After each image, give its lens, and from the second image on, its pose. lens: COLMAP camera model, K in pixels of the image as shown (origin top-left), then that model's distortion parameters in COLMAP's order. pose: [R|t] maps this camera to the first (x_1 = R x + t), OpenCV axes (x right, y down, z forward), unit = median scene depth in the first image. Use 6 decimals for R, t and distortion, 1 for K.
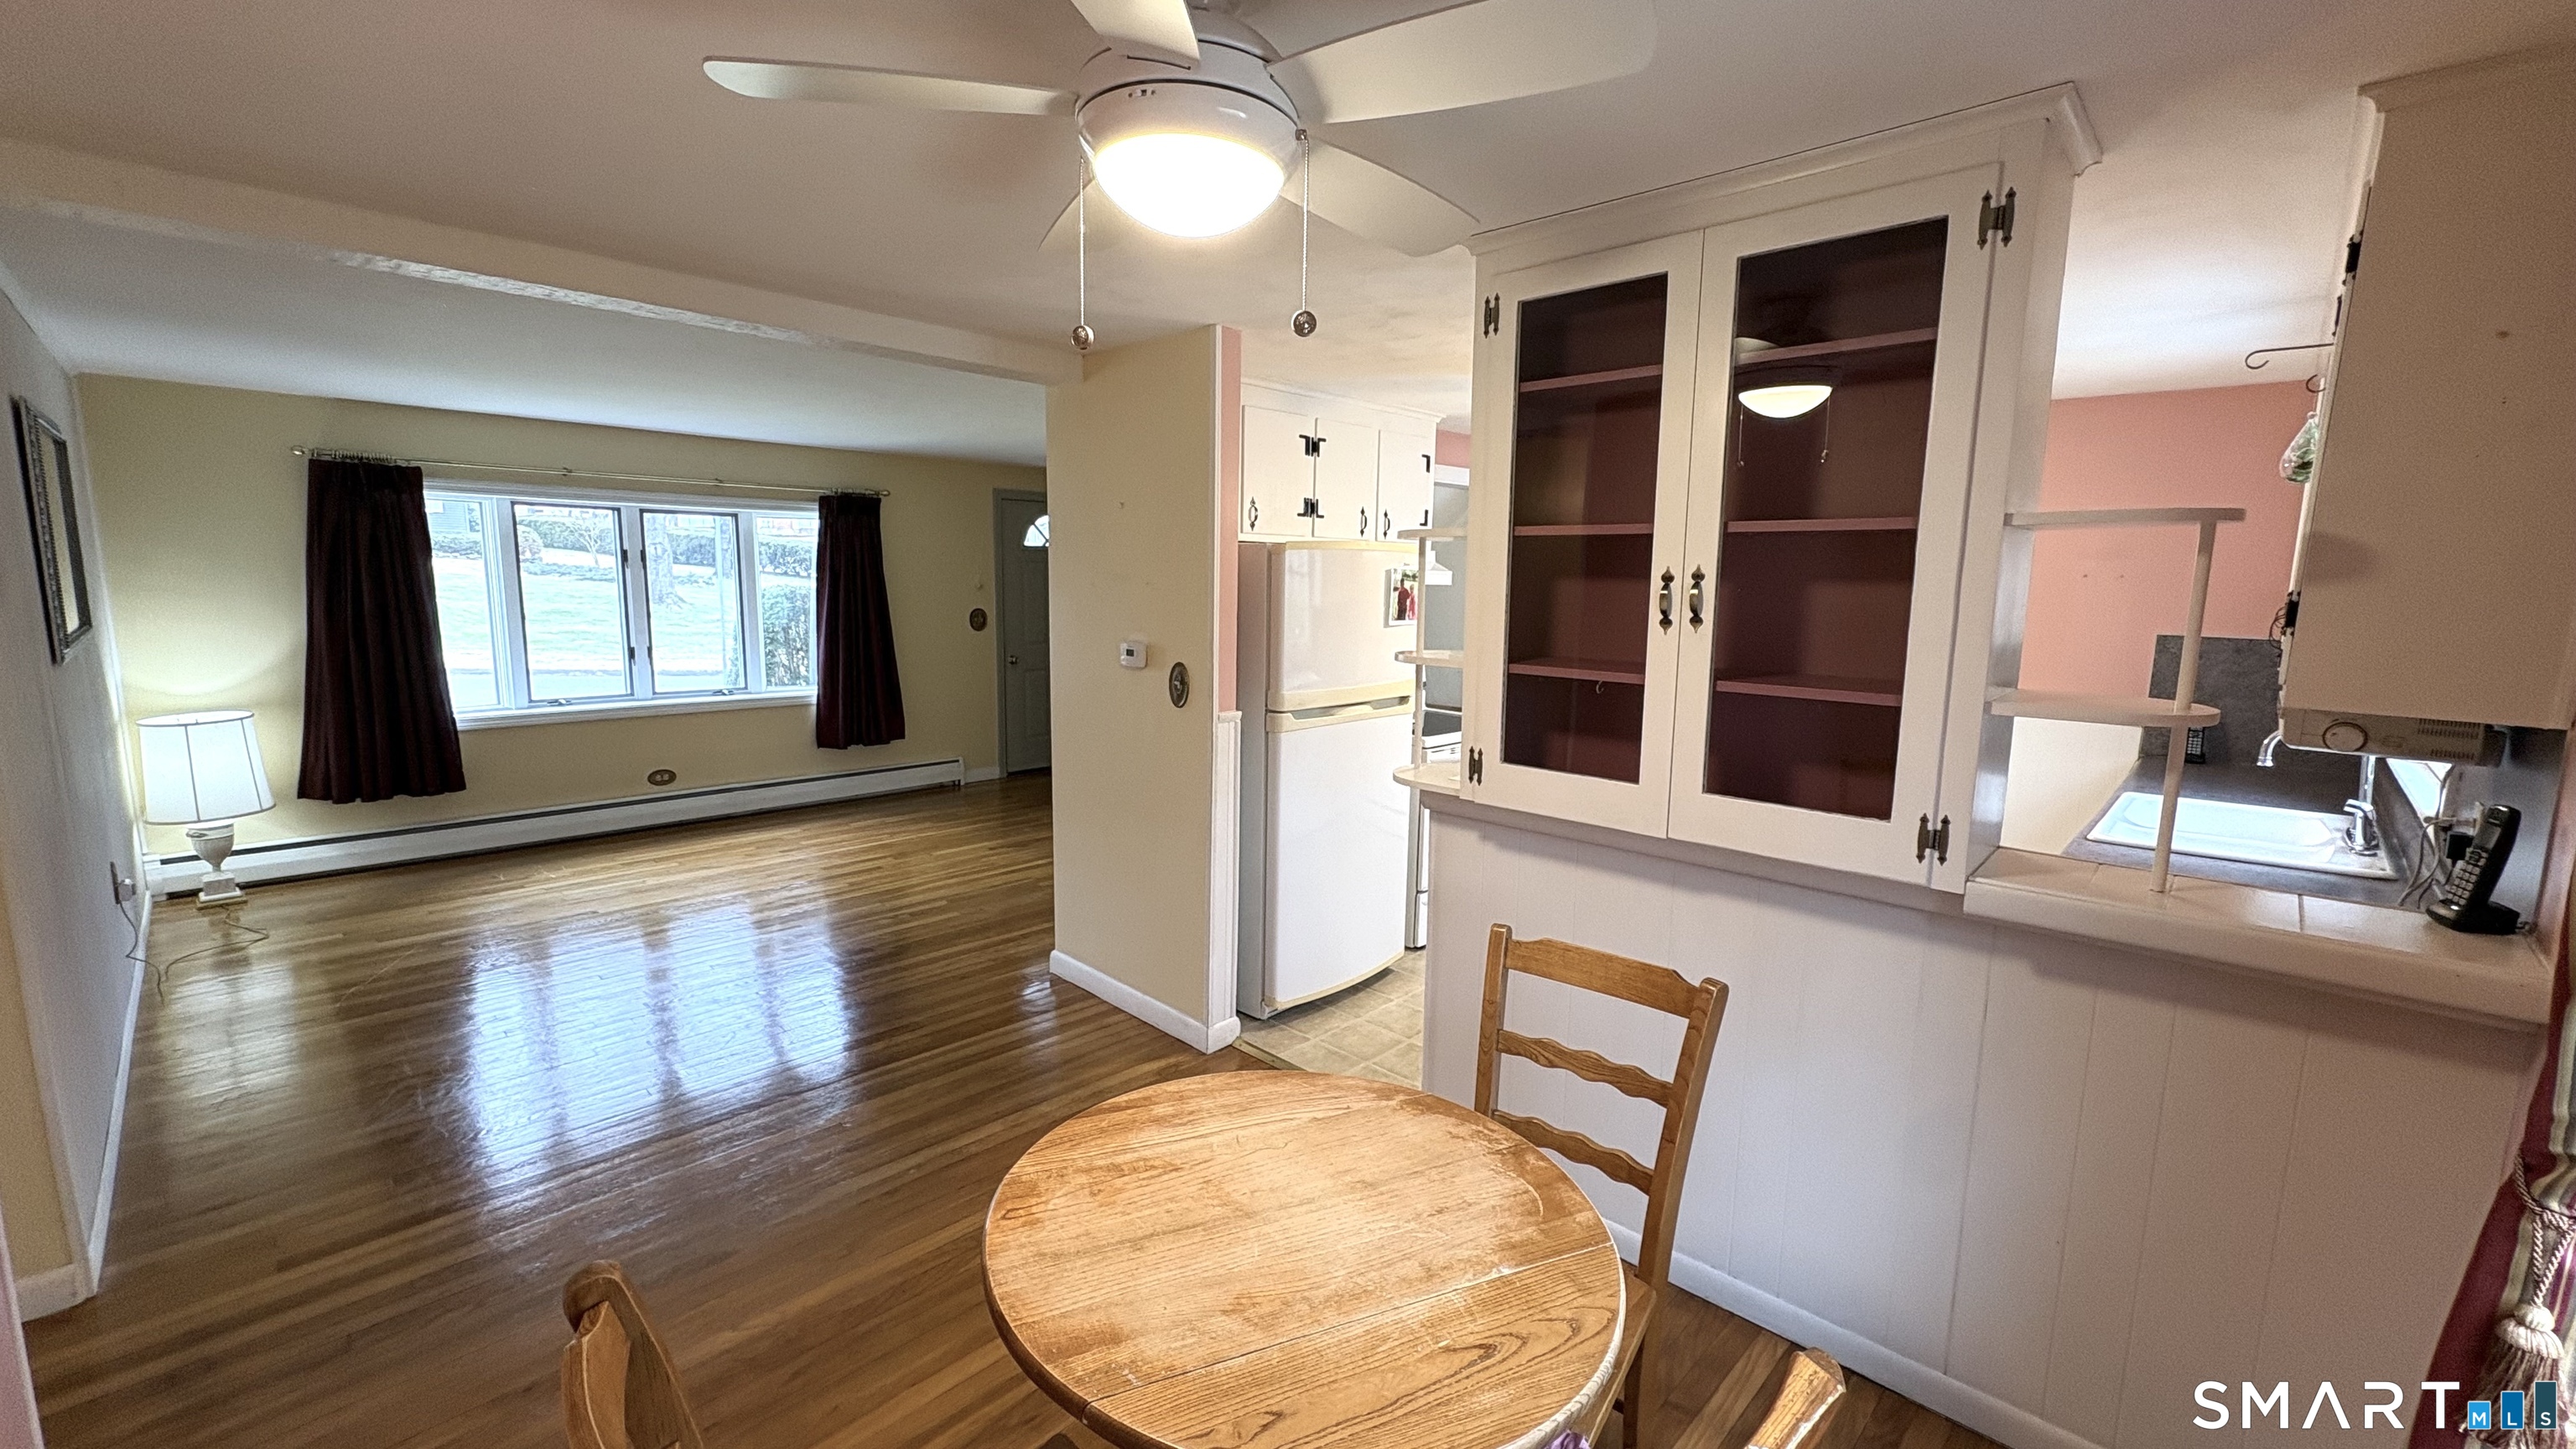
lens RADIAL K [[1025.7, 0, 1286.6], [0, 1025.7, 722.6], [0, 0, 1]] dist [0.000659, 0.000360]
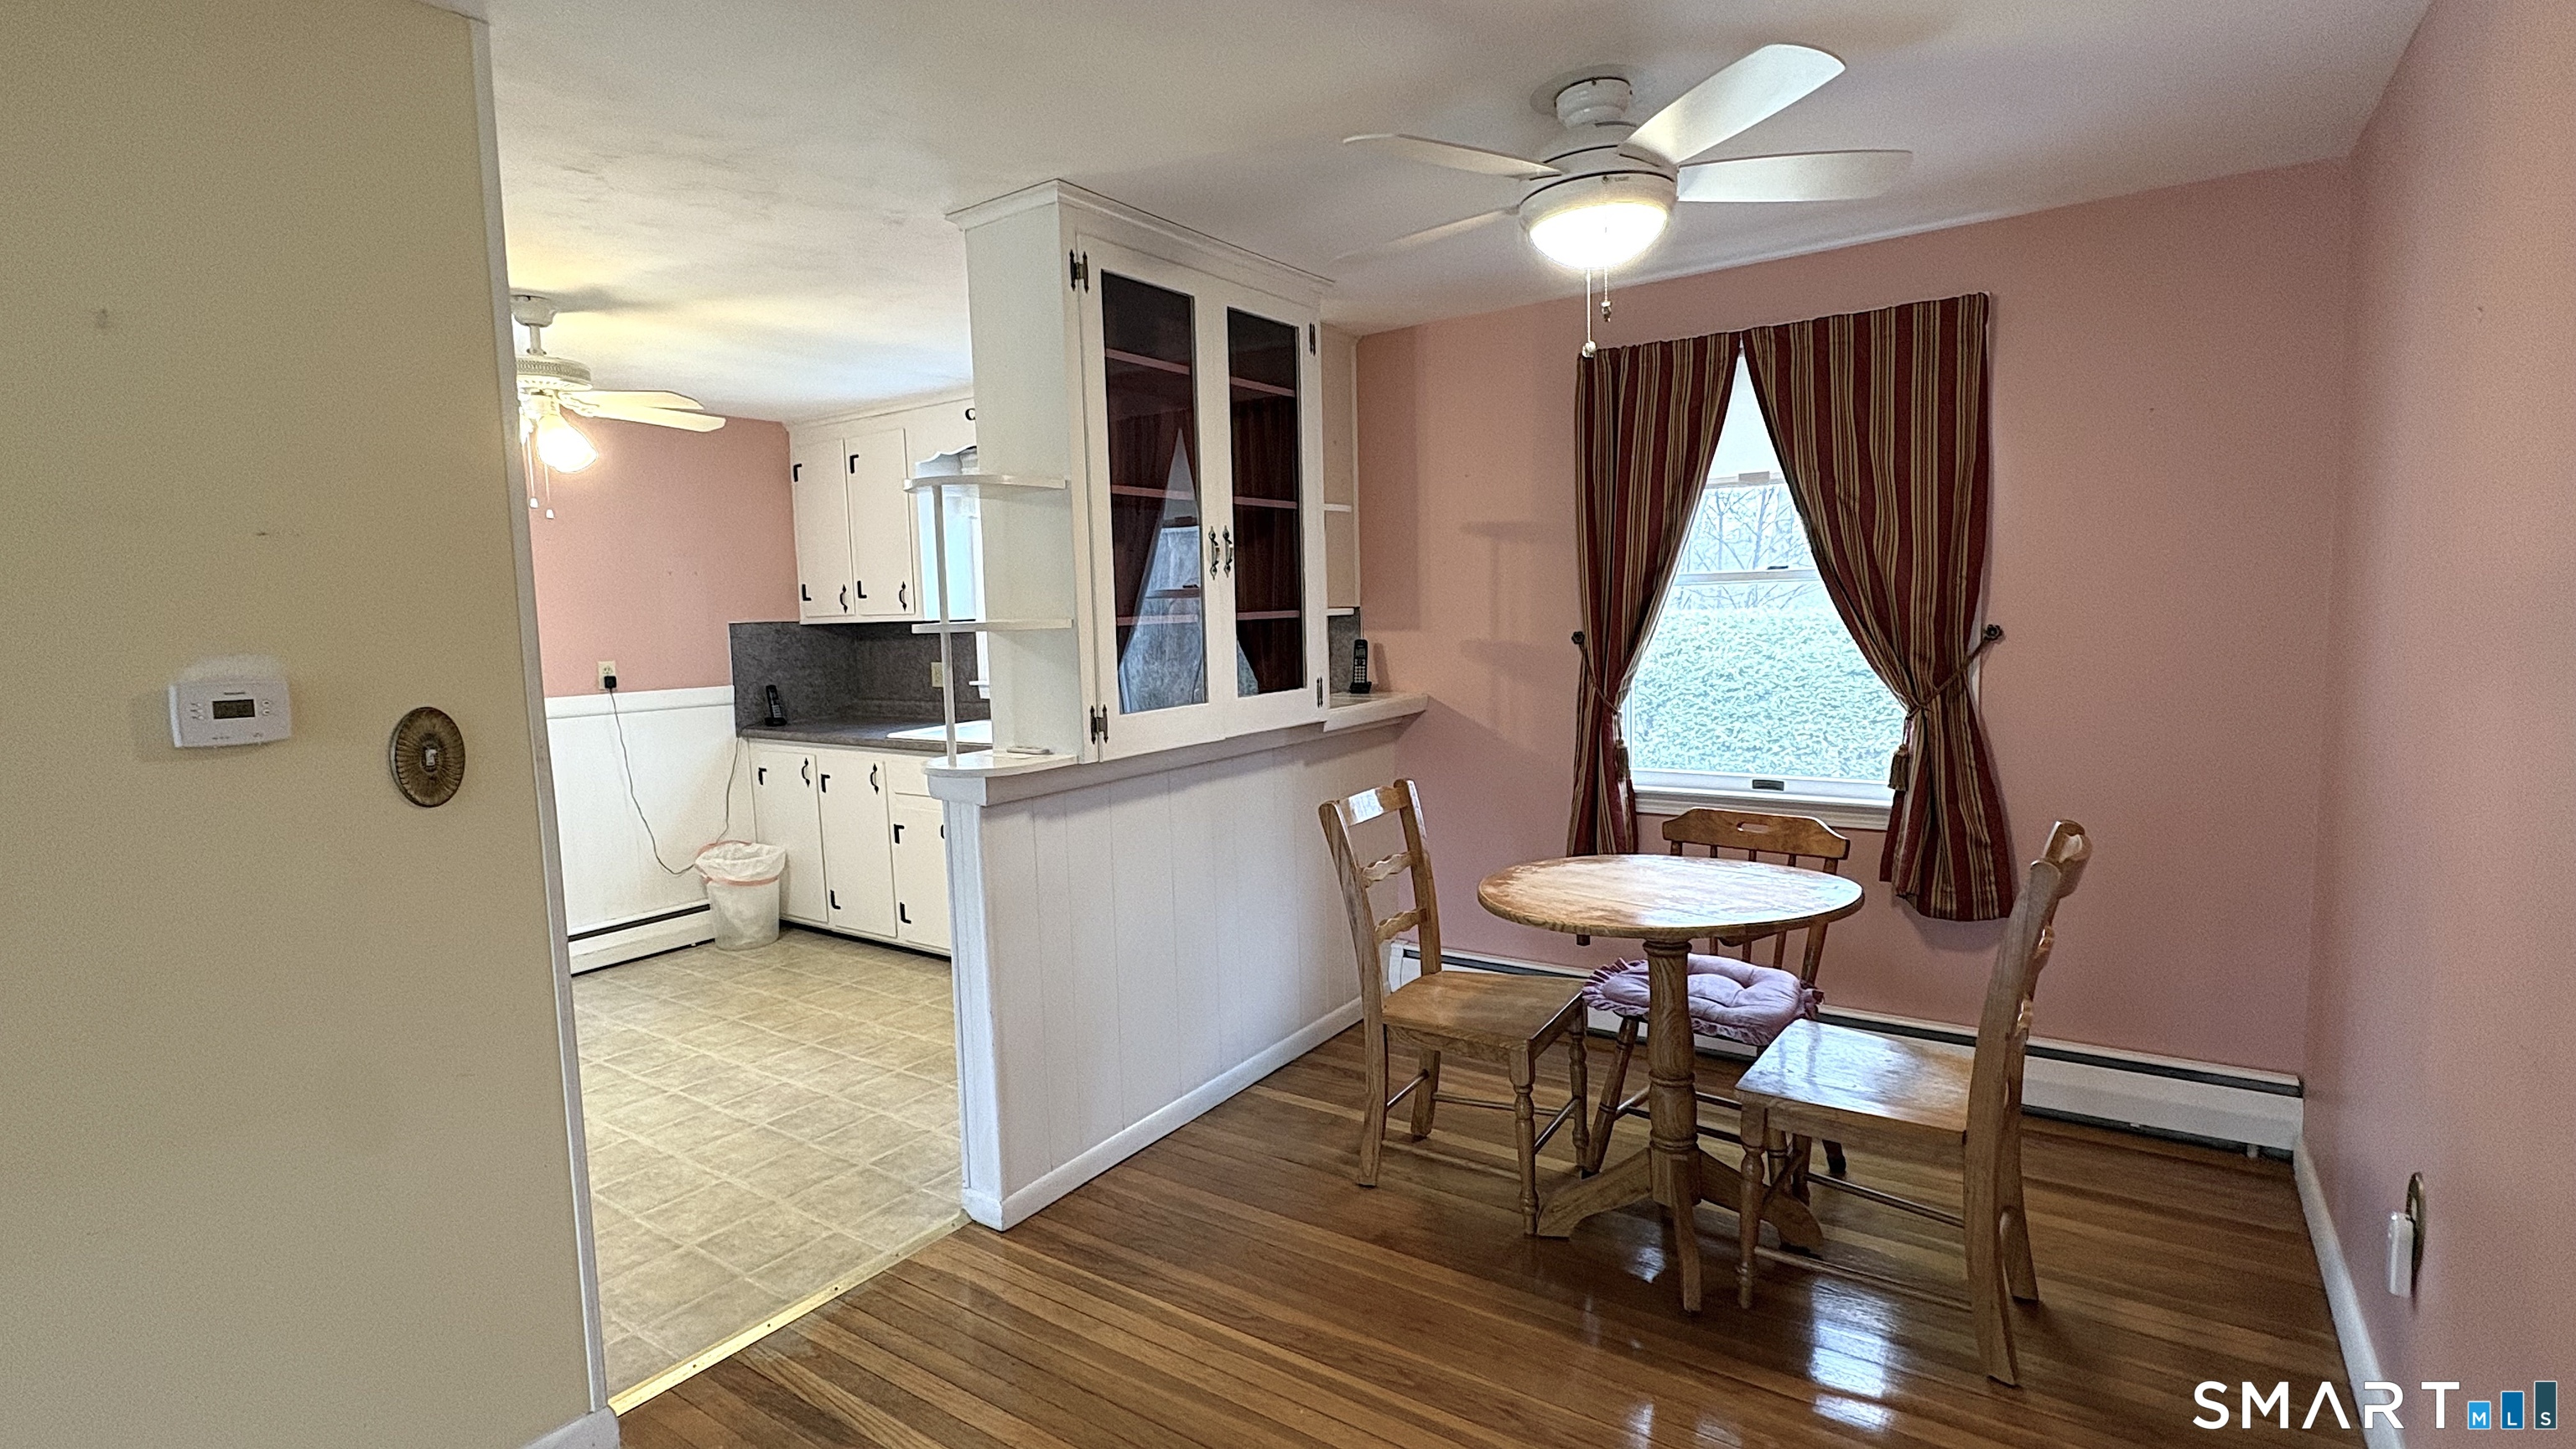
lens RADIAL K [[1197.0, 0, 1286.4], [0, 1197.0, 722.4], [0, 0, 1]] dist [0.000845, 0.000419]
pose [[-0.157531, -0.105711, 0.981840, -0.463217], [0.169250, 0.976652, 0.132308, -0.038666], [-0.972902, 0.187018, -0.135962, 0.469871]]
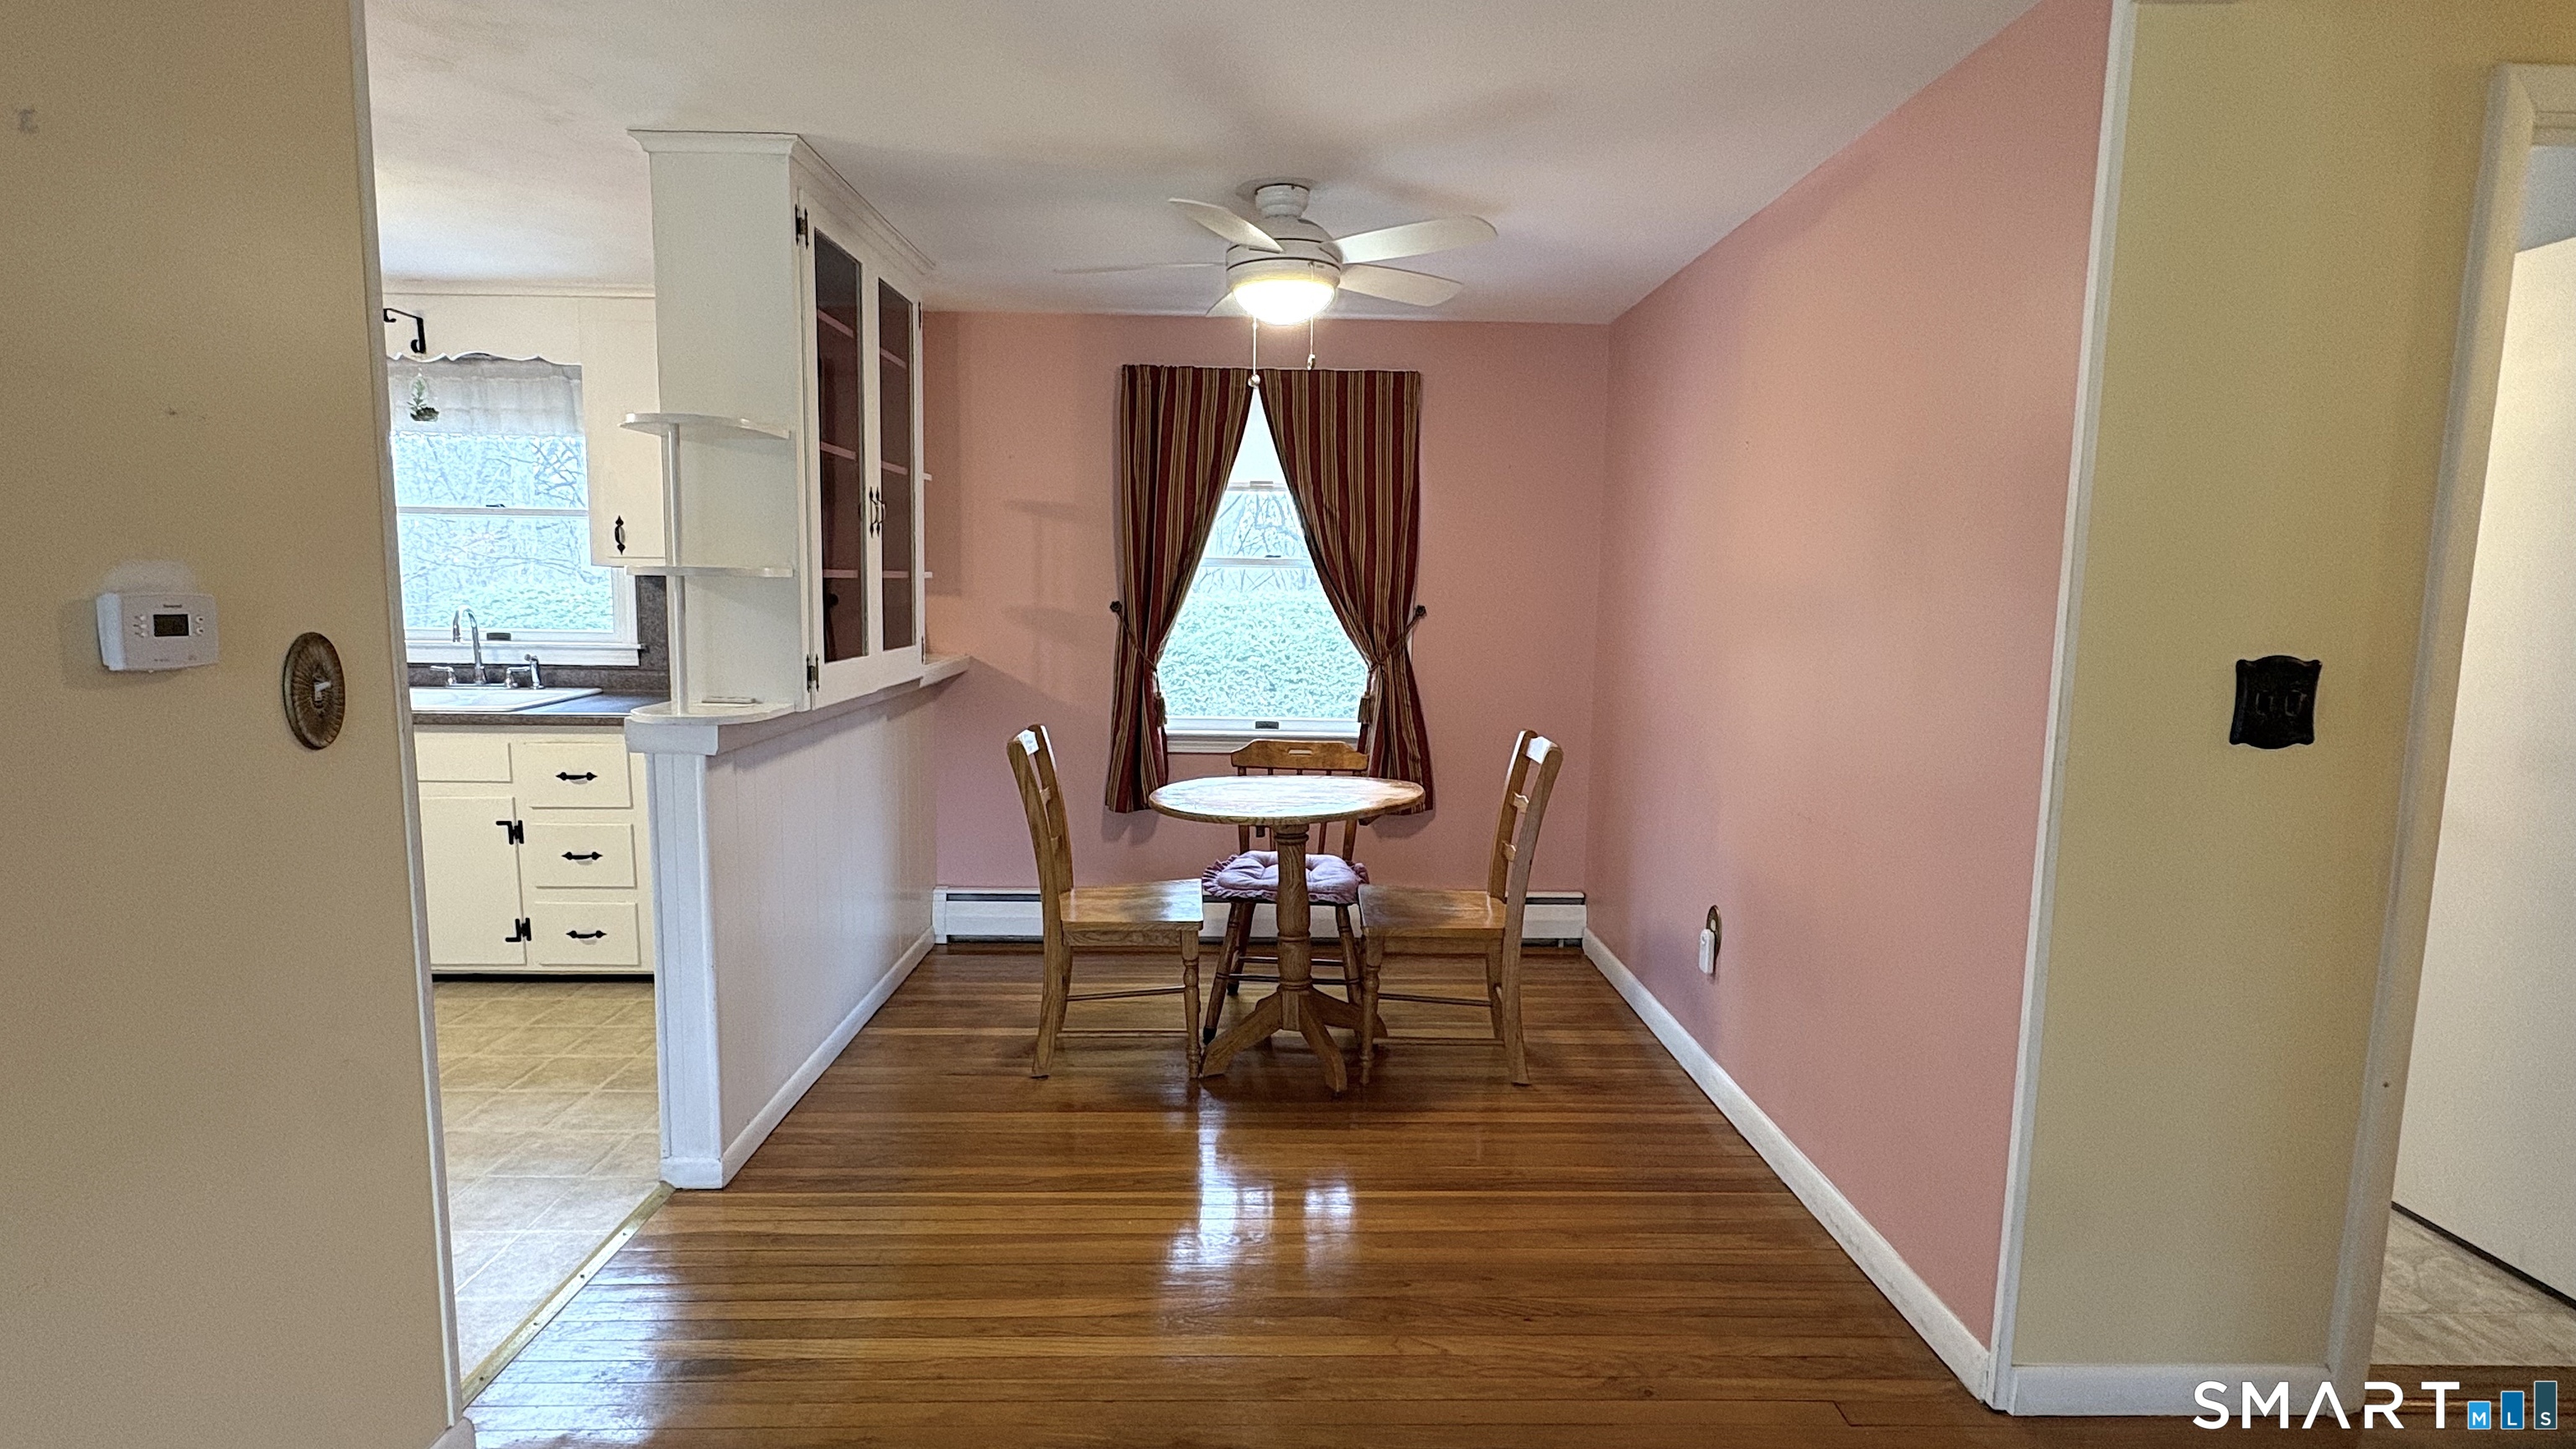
lens RADIAL K [[1197.0, 0, 1286.4], [0, 1197.0, 722.4], [0, 0, 1]] dist [0.000845, 0.000419]
pose [[-0.707048, -0.108589, 0.698779, -0.463586], [0.074750, 0.971128, 0.226546, -0.067763], [-0.703204, 0.212412, -0.678517, 0.708586]]
